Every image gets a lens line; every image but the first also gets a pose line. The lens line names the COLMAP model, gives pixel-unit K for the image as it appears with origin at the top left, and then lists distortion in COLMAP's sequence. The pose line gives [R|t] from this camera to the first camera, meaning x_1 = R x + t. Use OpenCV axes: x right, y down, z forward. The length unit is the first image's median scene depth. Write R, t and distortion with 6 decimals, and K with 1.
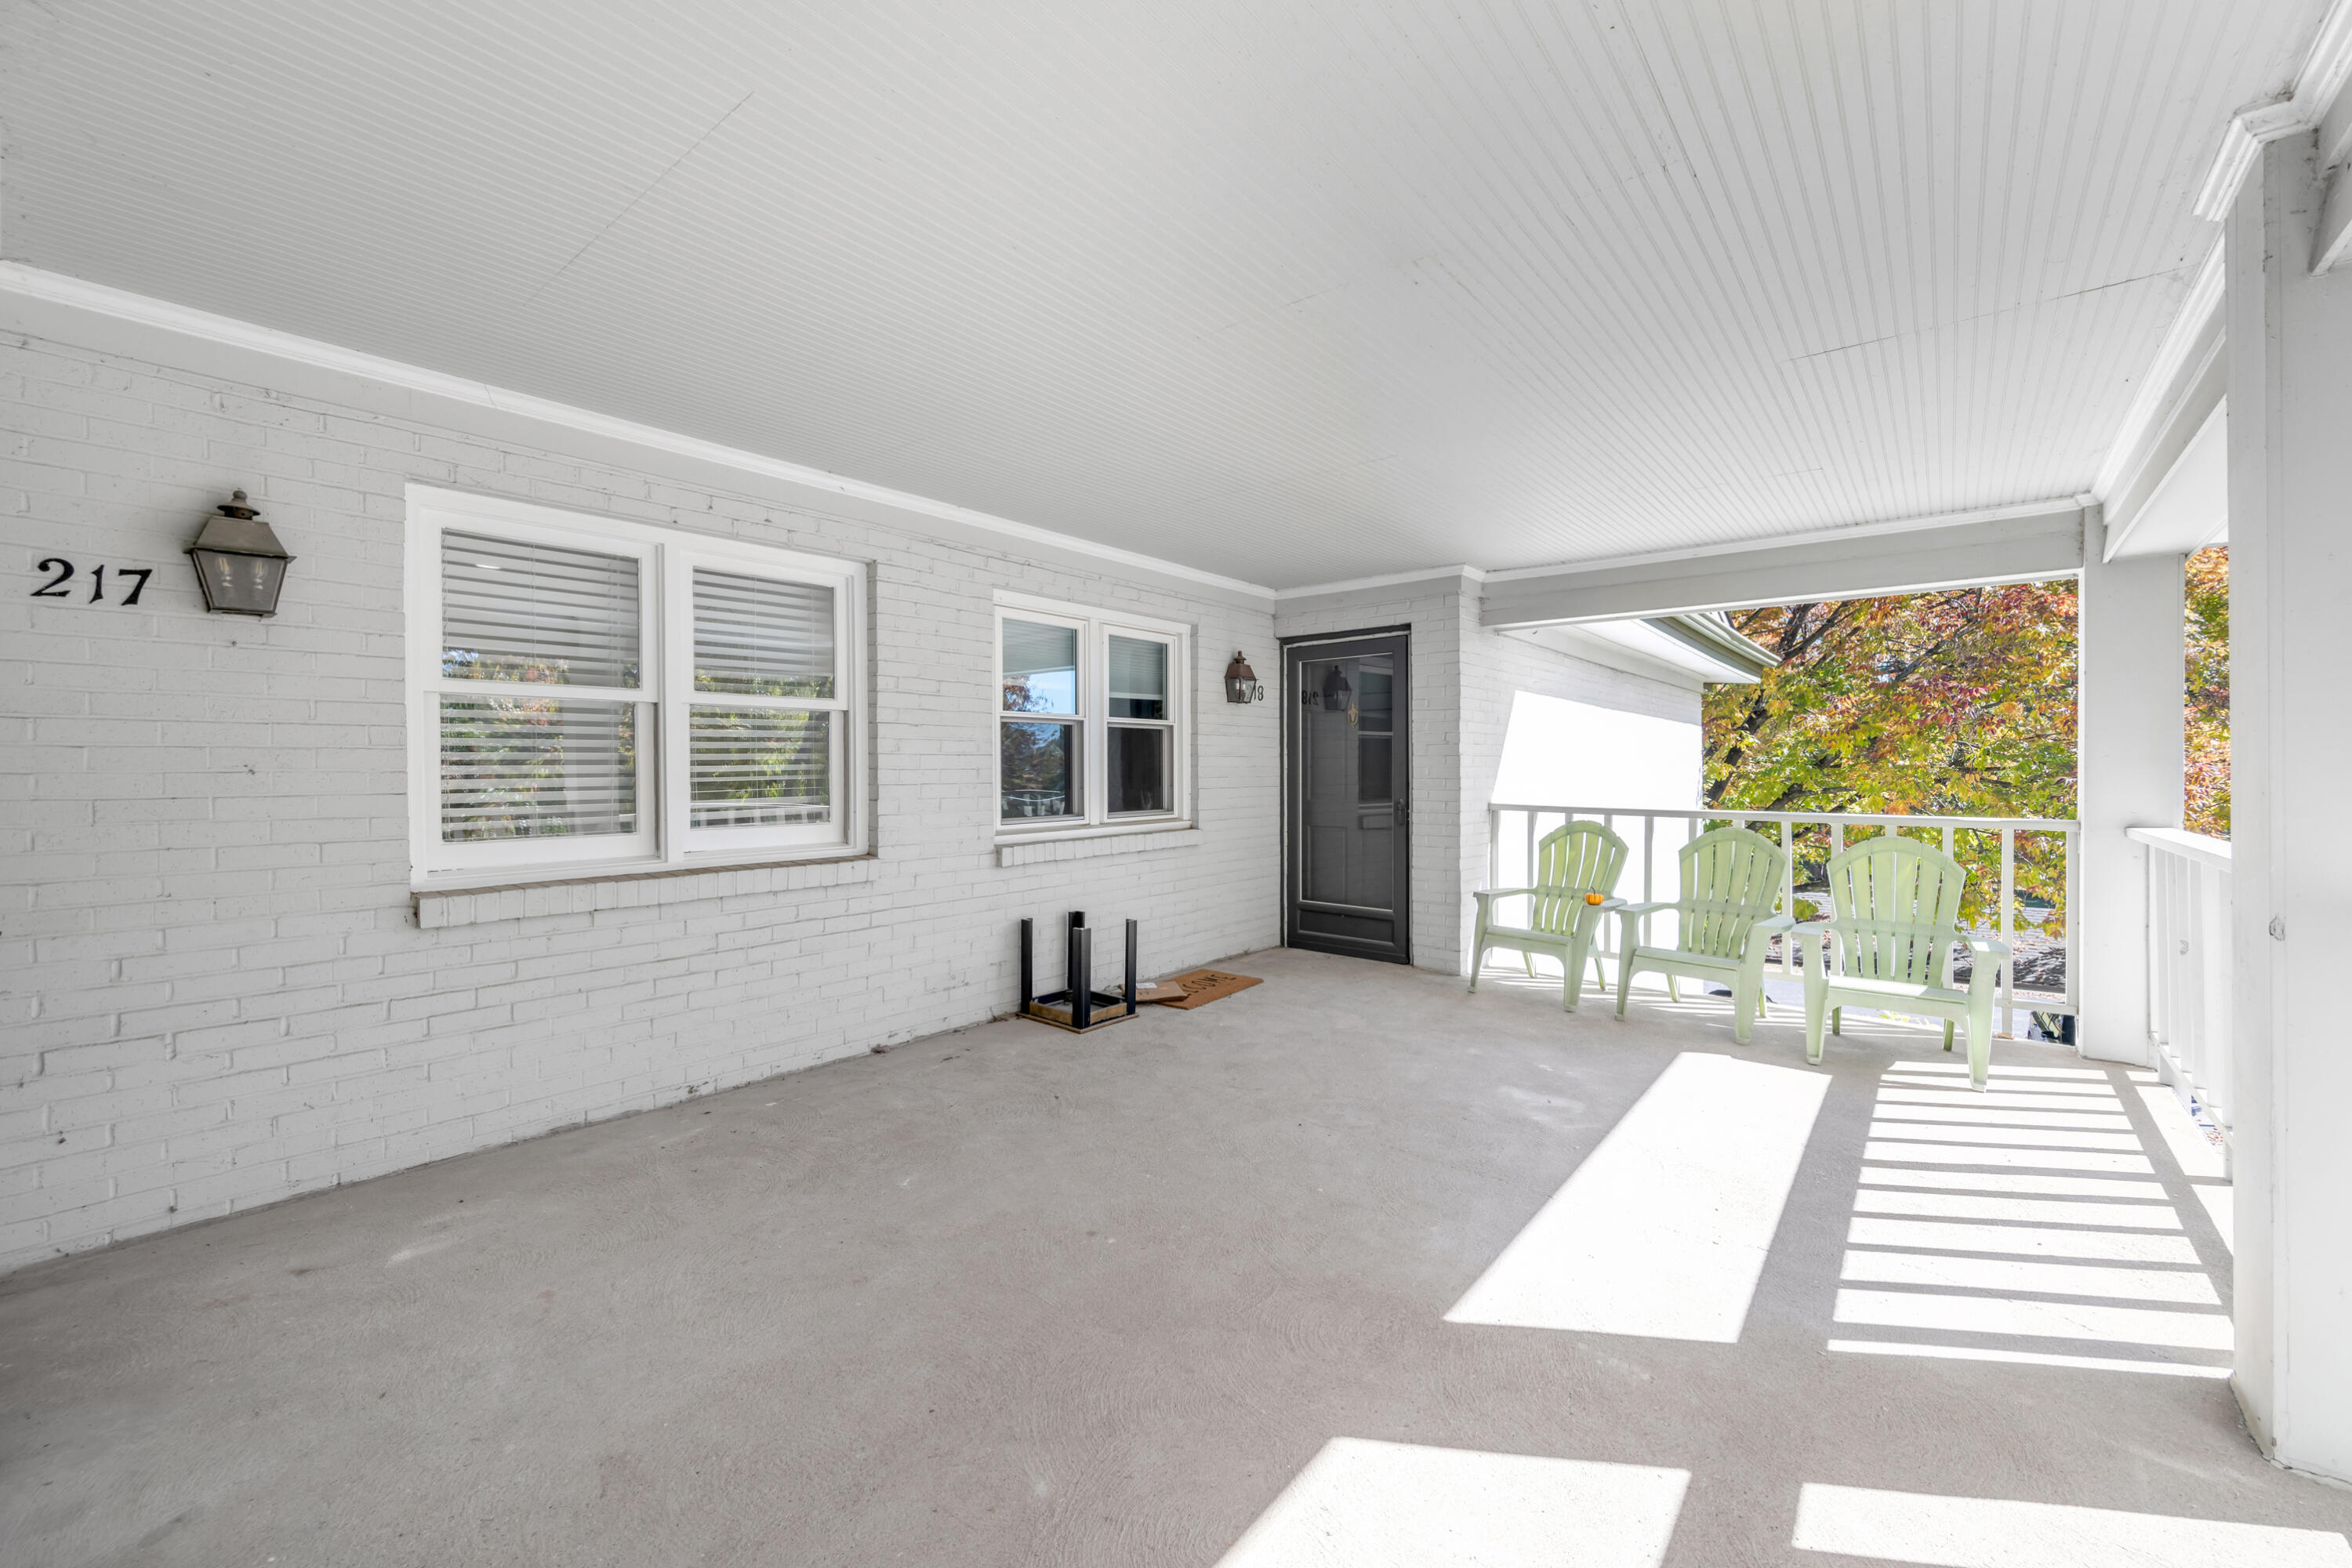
lens RADIAL K [[943.7, 0, 1192.1], [0, 943.7, 757.2], [0, 0, 1]] dist [-0.006868, 0.000090]
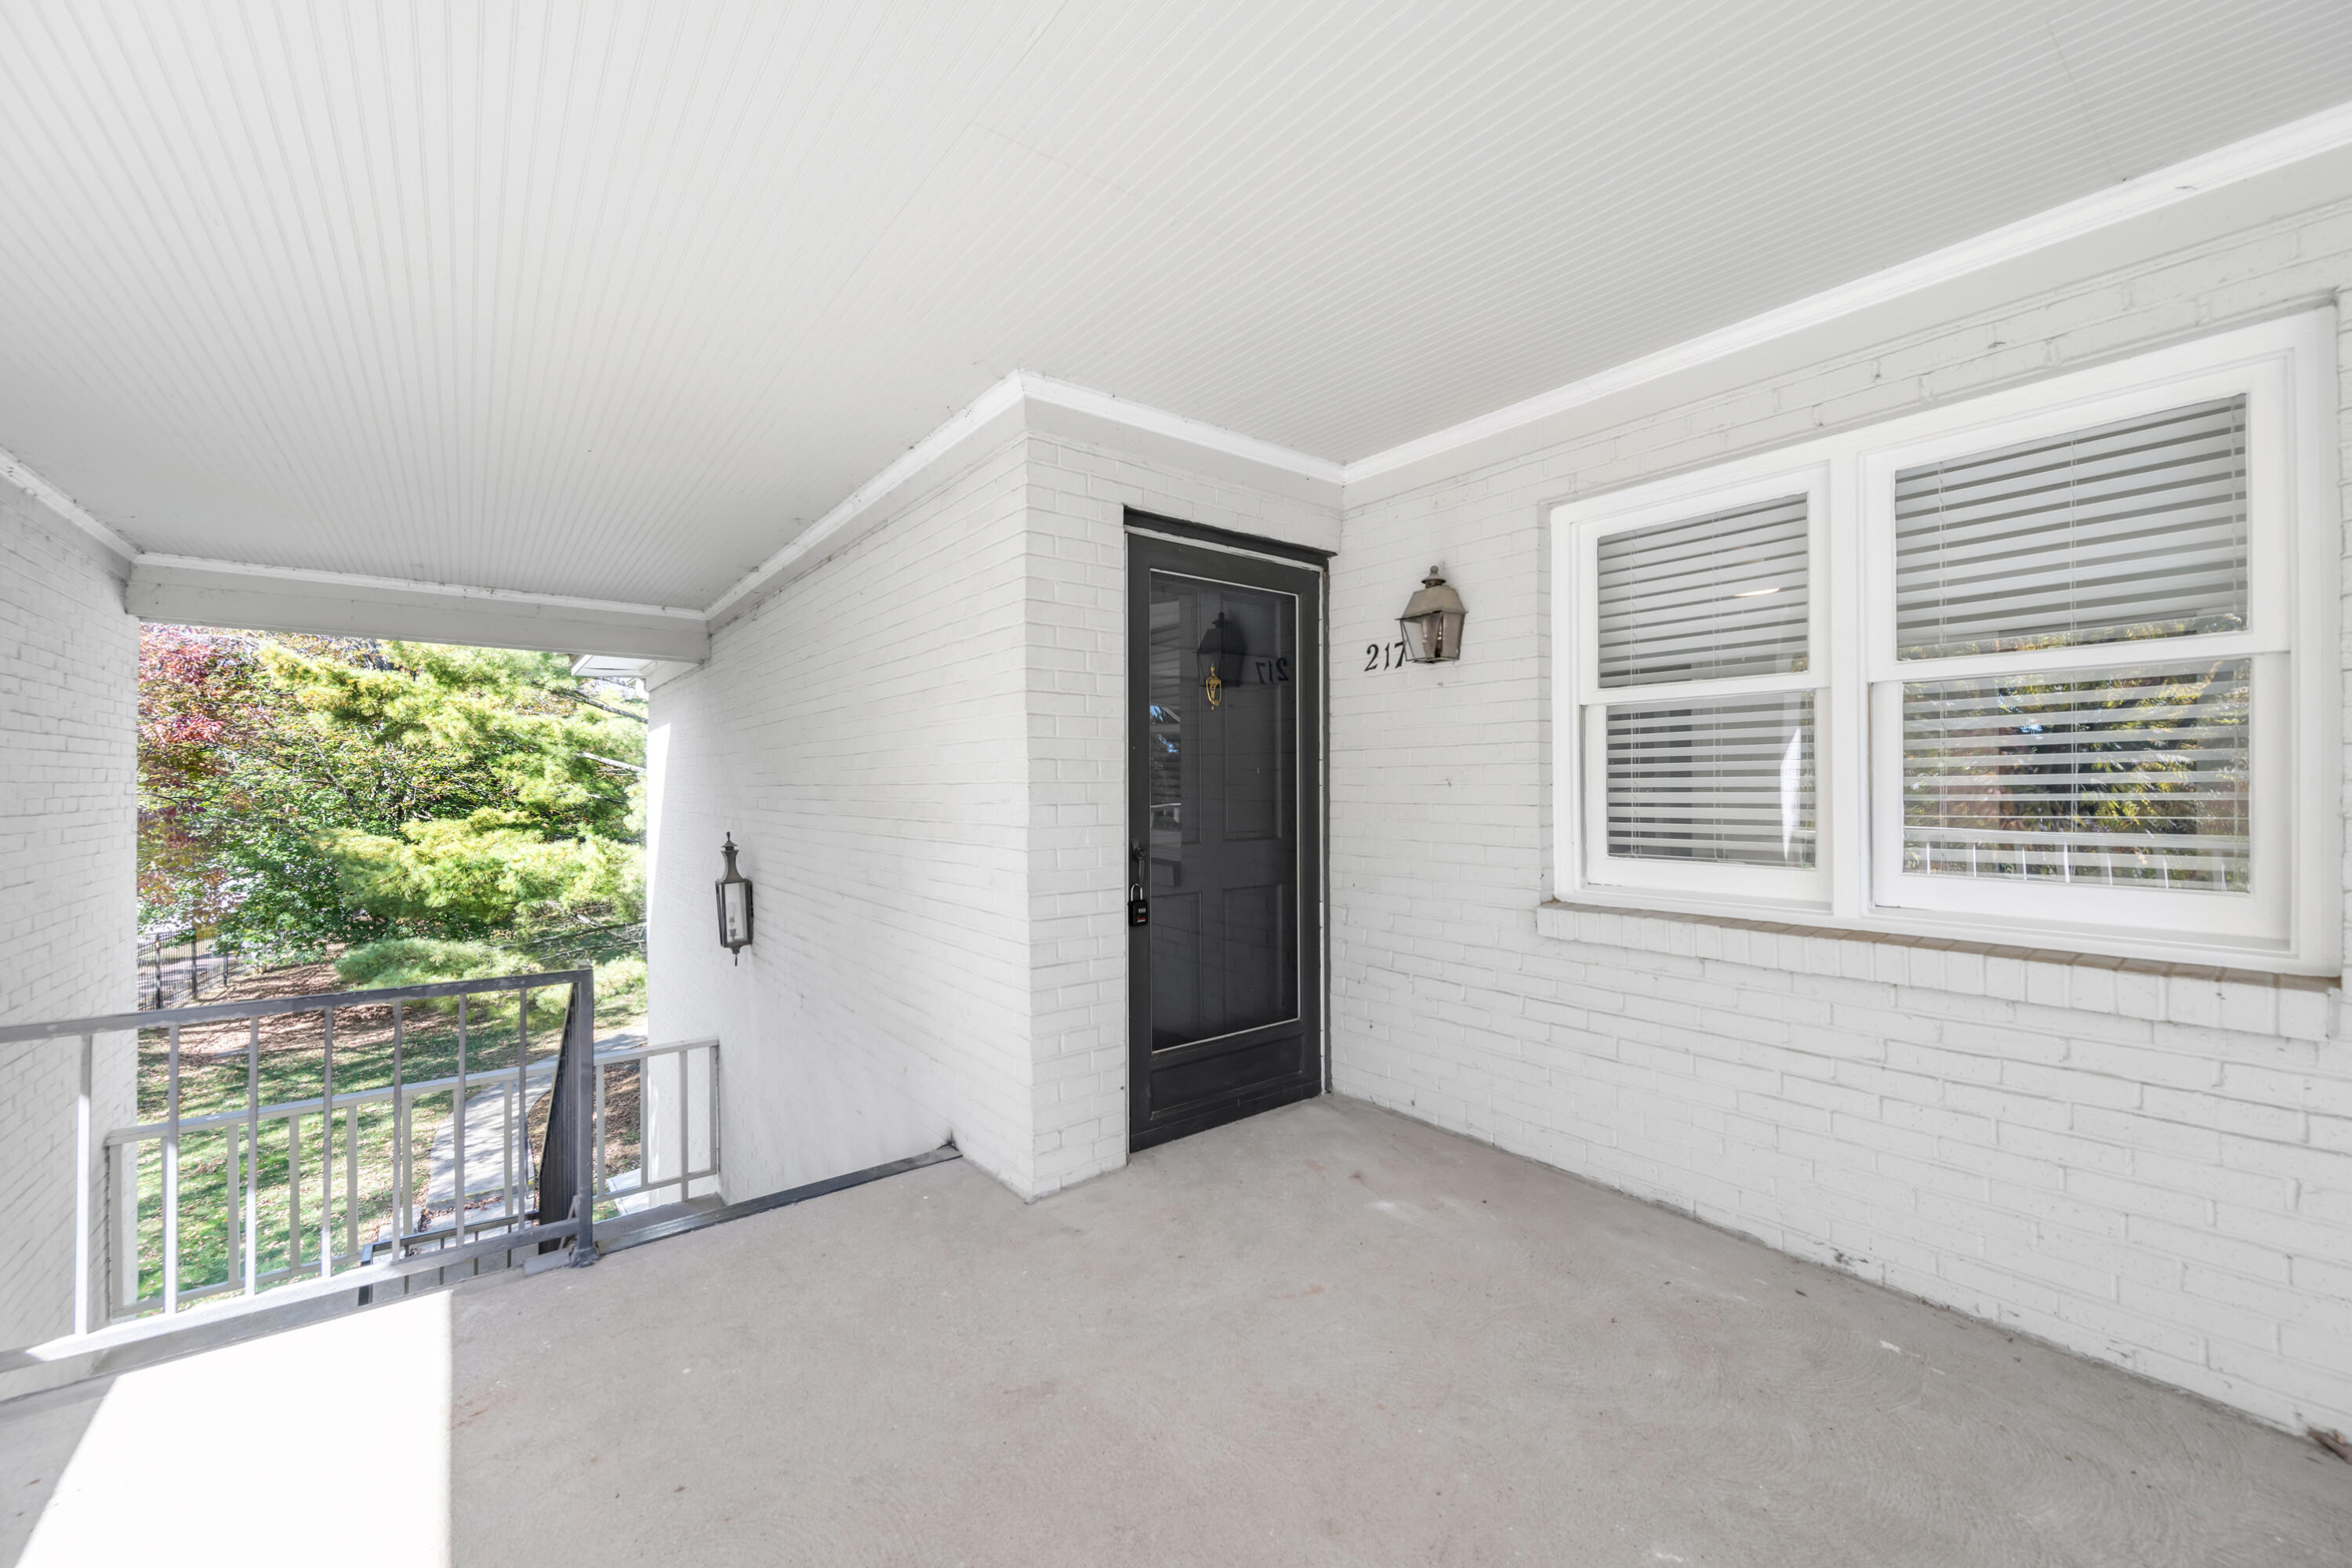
lens RADIAL K [[896.5, 0, 1137.9], [0, 896.5, 778.7], [0, 0, 1]] dist [-0.005205, 0.000583]
pose [[-0.225211, -0.003528, -0.974304, 0.219072], [0.015068, 0.999861, -0.007103, 0.008212], [0.974194, -0.016280, -0.225126, 0.705710]]
